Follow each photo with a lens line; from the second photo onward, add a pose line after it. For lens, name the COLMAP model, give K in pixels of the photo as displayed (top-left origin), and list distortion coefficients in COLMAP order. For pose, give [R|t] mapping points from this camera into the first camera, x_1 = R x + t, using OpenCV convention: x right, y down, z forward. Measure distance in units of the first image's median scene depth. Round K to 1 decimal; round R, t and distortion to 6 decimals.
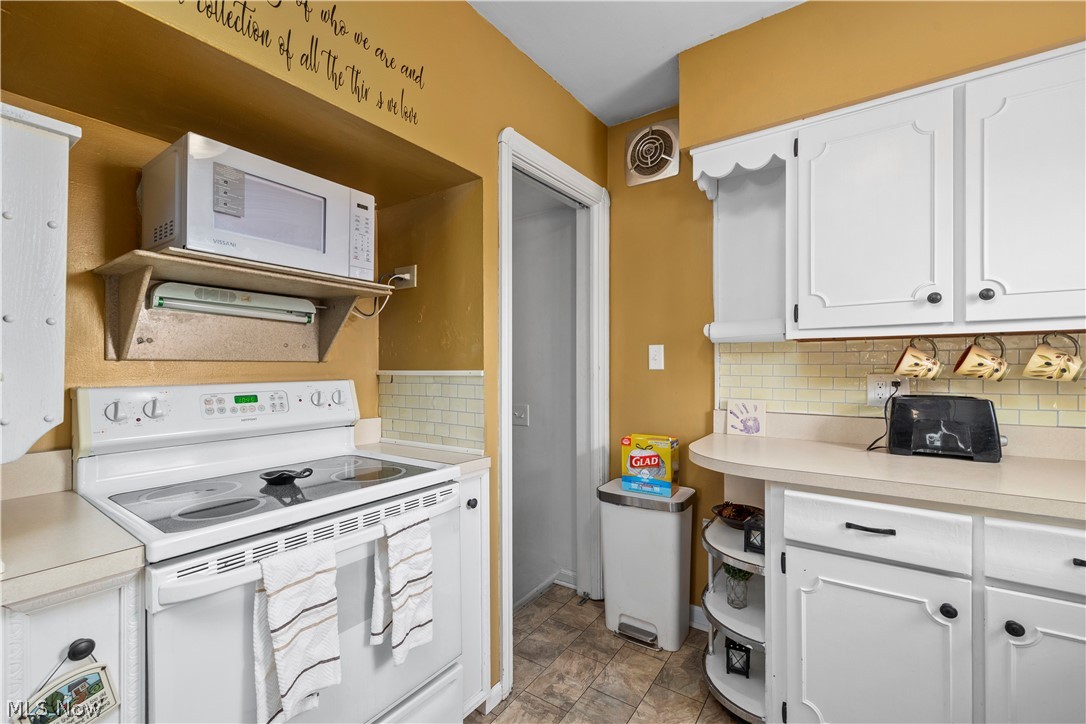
lens RADIAL K [[454.5, 0, 542.6], [0, 454.5, 369.1], [0, 0, 1]] dist [0.008125, -0.000610]
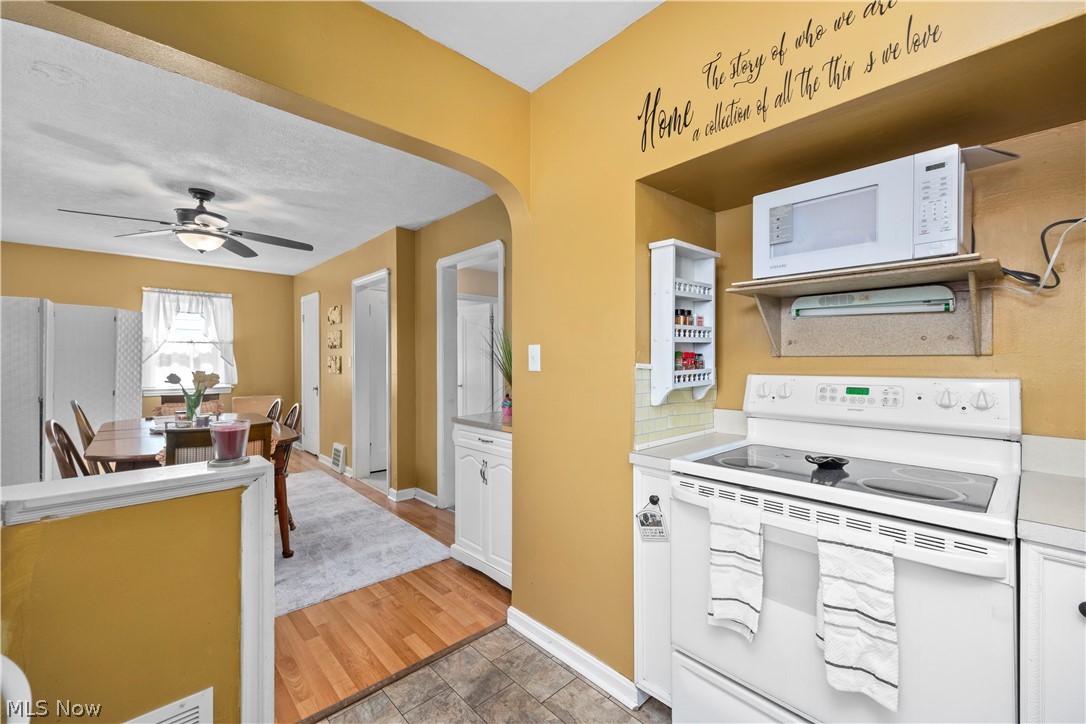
lens RADIAL K [[437.6, 0, 542.0], [0, 437.6, 362.2], [0, 0, 1]] dist [0.001693, -0.000135]
pose [[-0.200190, 0.009840, -0.979708, 0.621377], [-0.001878, 0.999944, 0.010427, -0.014926], [0.979755, 0.003927, -0.200160, 0.557187]]
